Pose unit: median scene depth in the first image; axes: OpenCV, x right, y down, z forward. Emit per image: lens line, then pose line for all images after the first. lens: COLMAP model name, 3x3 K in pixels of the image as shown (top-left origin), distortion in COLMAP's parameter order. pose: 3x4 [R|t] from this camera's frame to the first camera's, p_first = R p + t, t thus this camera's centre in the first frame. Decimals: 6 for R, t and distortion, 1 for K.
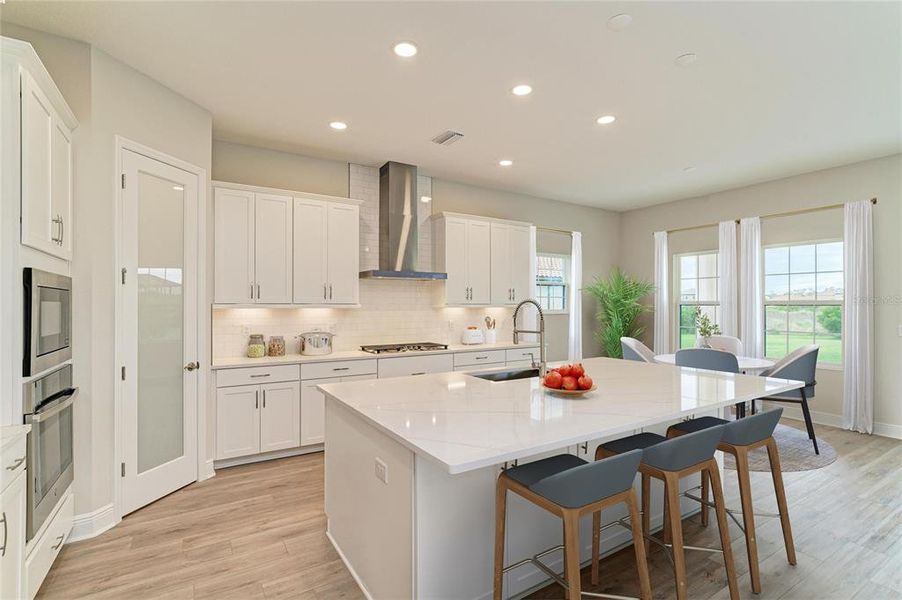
lens RADIAL K [[368.8, 0, 450.1], [0, 368.8, 305.1], [0, 0, 1]] dist [-0.020798, 0.006962]
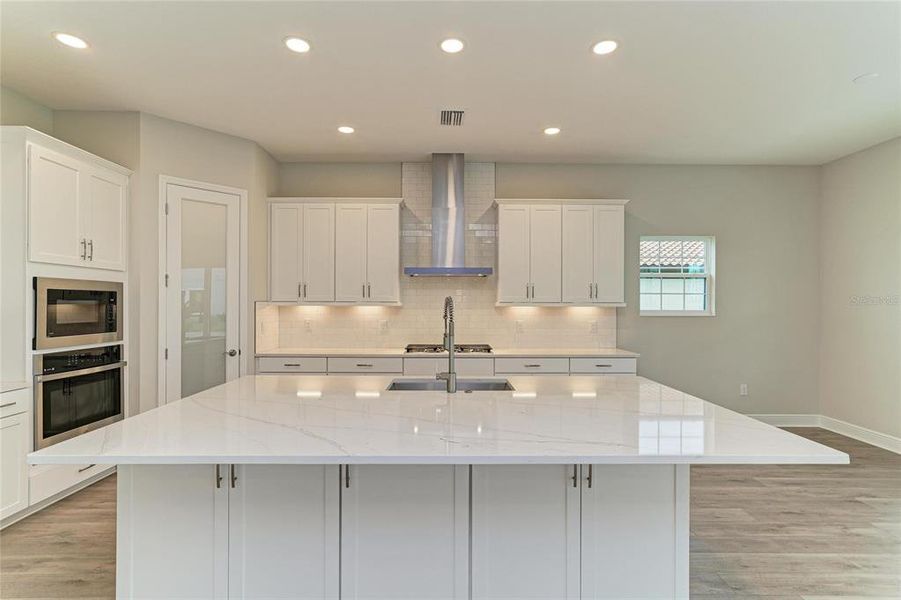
lens RADIAL K [[368.4, 0, 449.7], [0, 368.4, 305.1], [0, 0, 1]] dist [-0.020798, 0.006962]
pose [[0.876700, 0.005799, -0.481003, 0.356917], [-0.003566, 0.999978, 0.005556, -0.000774], [0.481024, -0.003156, 0.876702, 0.185369]]
